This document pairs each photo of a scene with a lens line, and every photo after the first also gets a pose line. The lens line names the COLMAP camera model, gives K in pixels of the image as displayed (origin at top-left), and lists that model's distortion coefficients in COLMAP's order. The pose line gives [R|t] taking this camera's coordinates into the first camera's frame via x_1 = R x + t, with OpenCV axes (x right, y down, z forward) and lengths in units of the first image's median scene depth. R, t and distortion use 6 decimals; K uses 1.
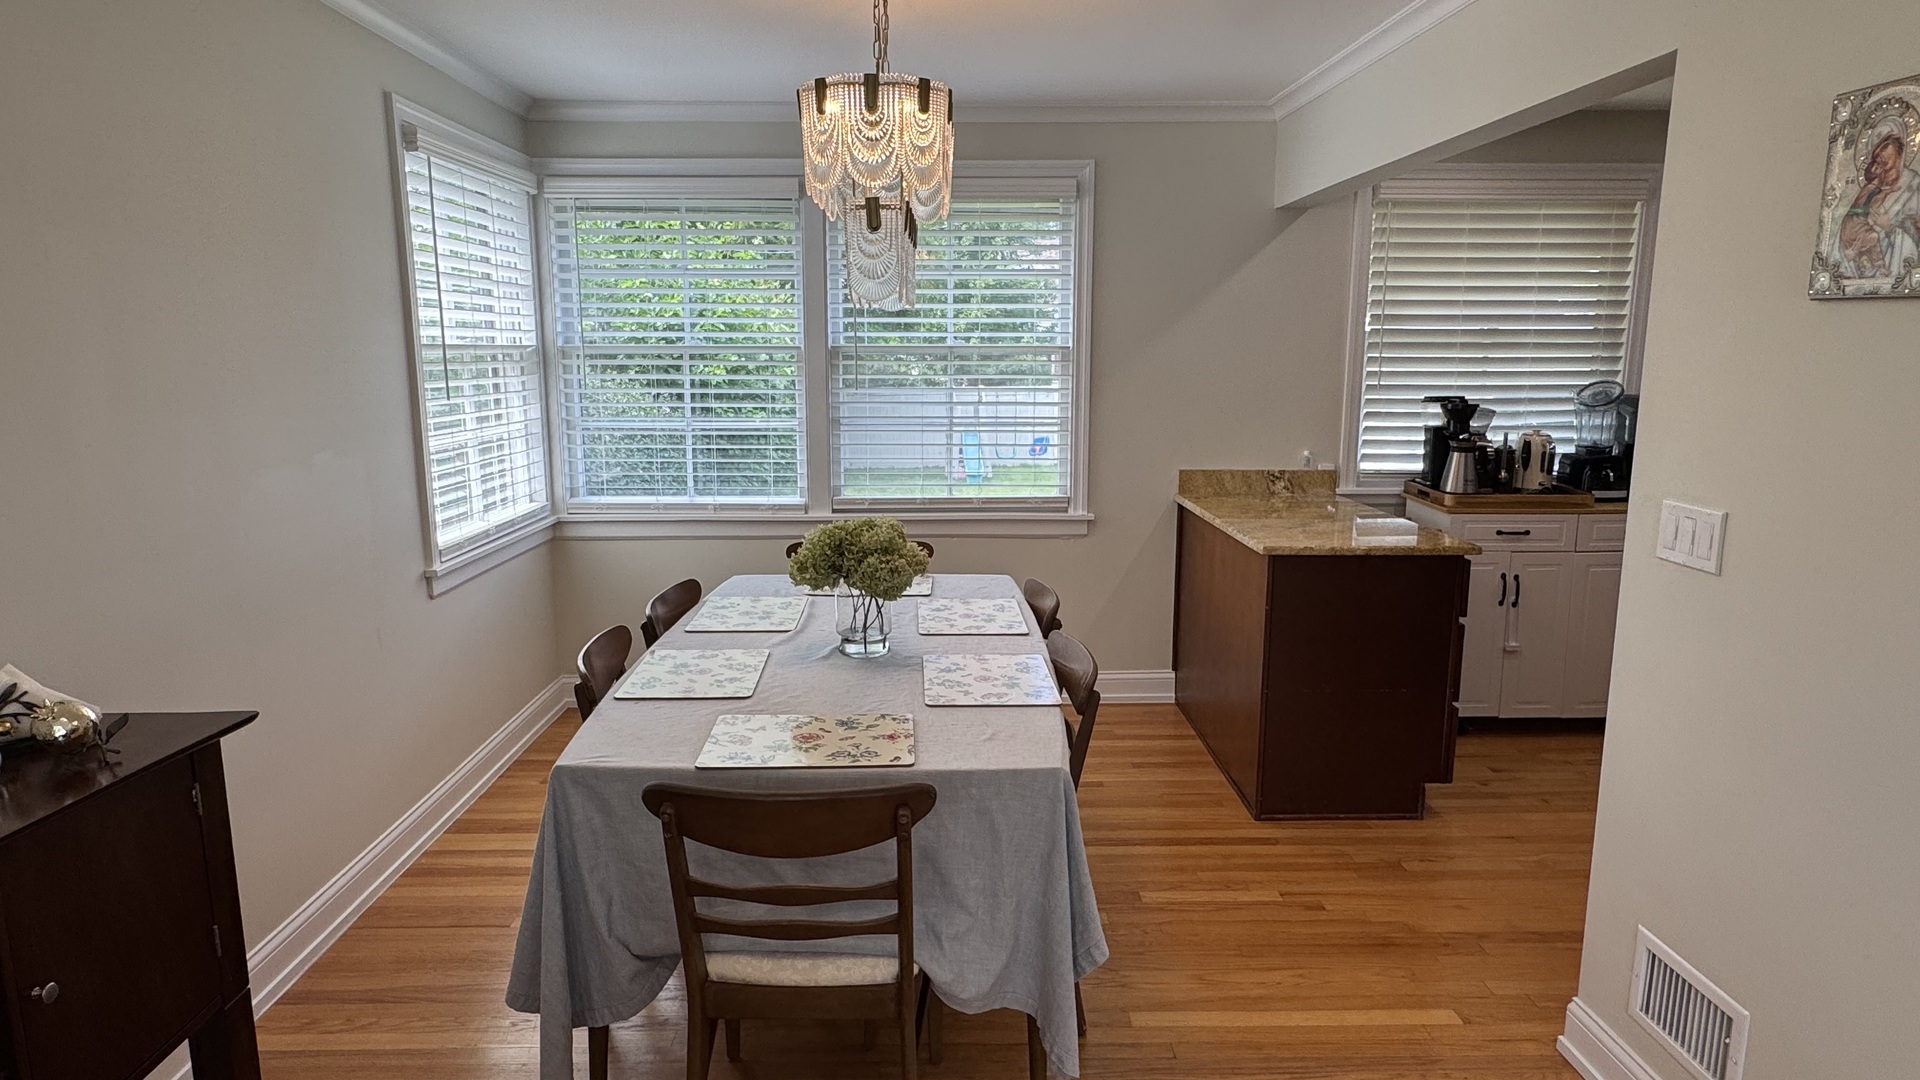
lens RADIAL K [[1103.6, 0, 960.0], [0, 1103.6, 540.0], [0, 0, 1]] dist [-0.001182, 0.002422]
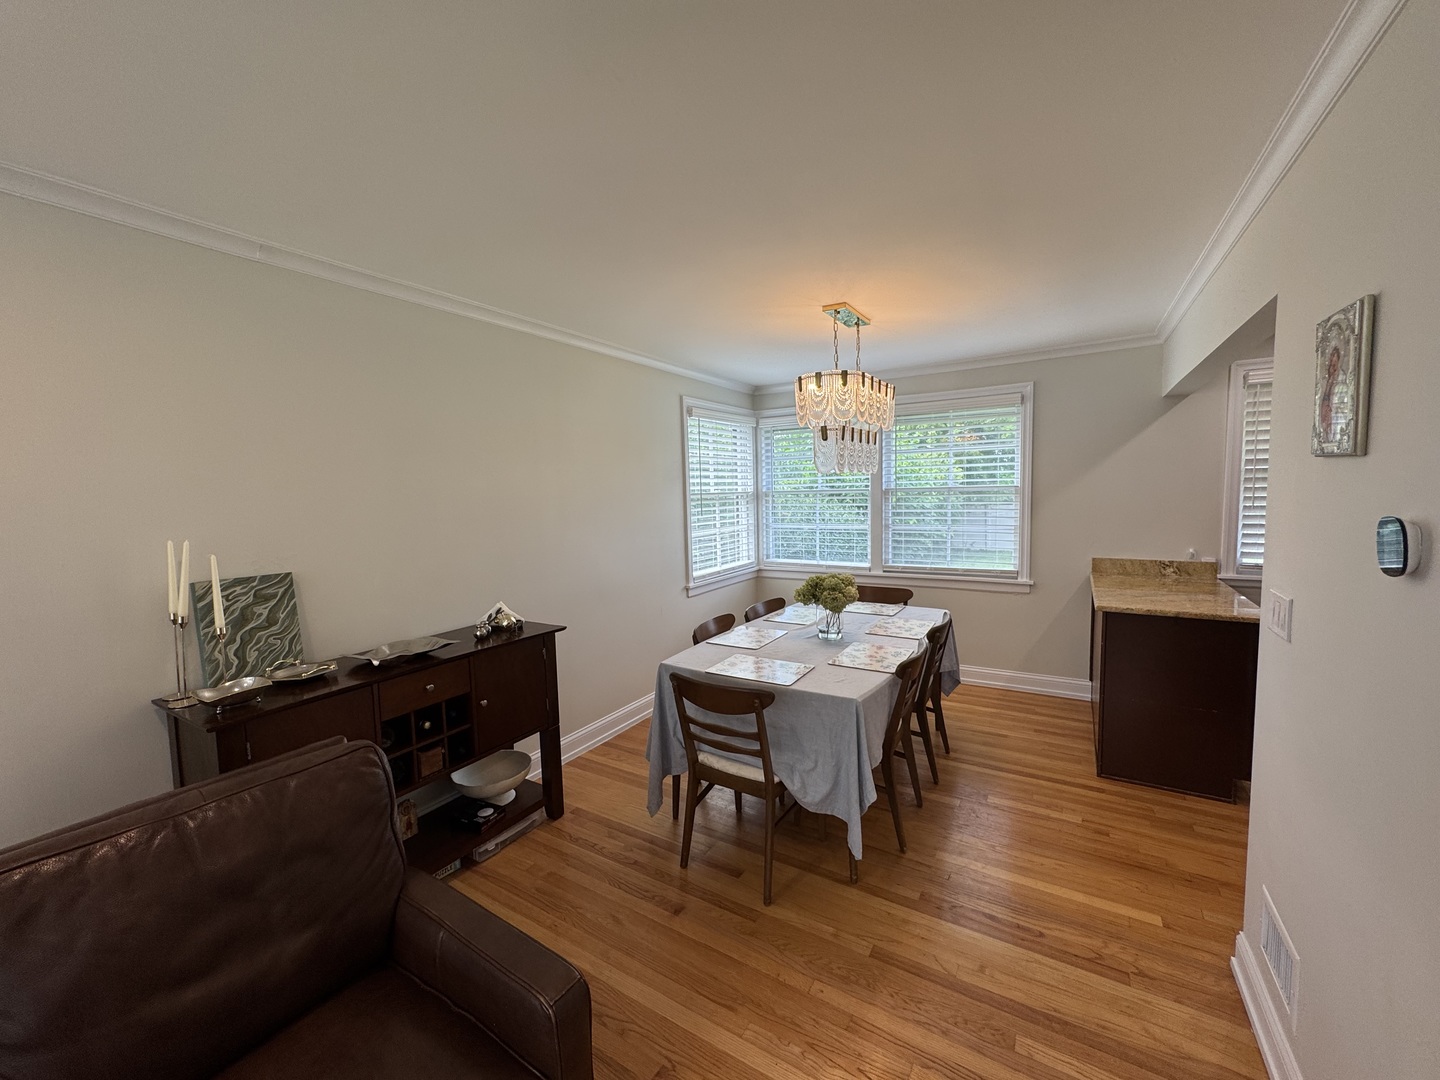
lens RADIAL K [[571.5, 0, 720.0], [0, 571.5, 540.0], [0, 0, 1]] dist [0.000919, 0.000150]
pose [[0.841588, 0.025350, -0.539525, 0.253233], [-0.066761, 0.996120, -0.057335, -0.005248], [0.535978, 0.084271, 0.840015, -0.025879]]
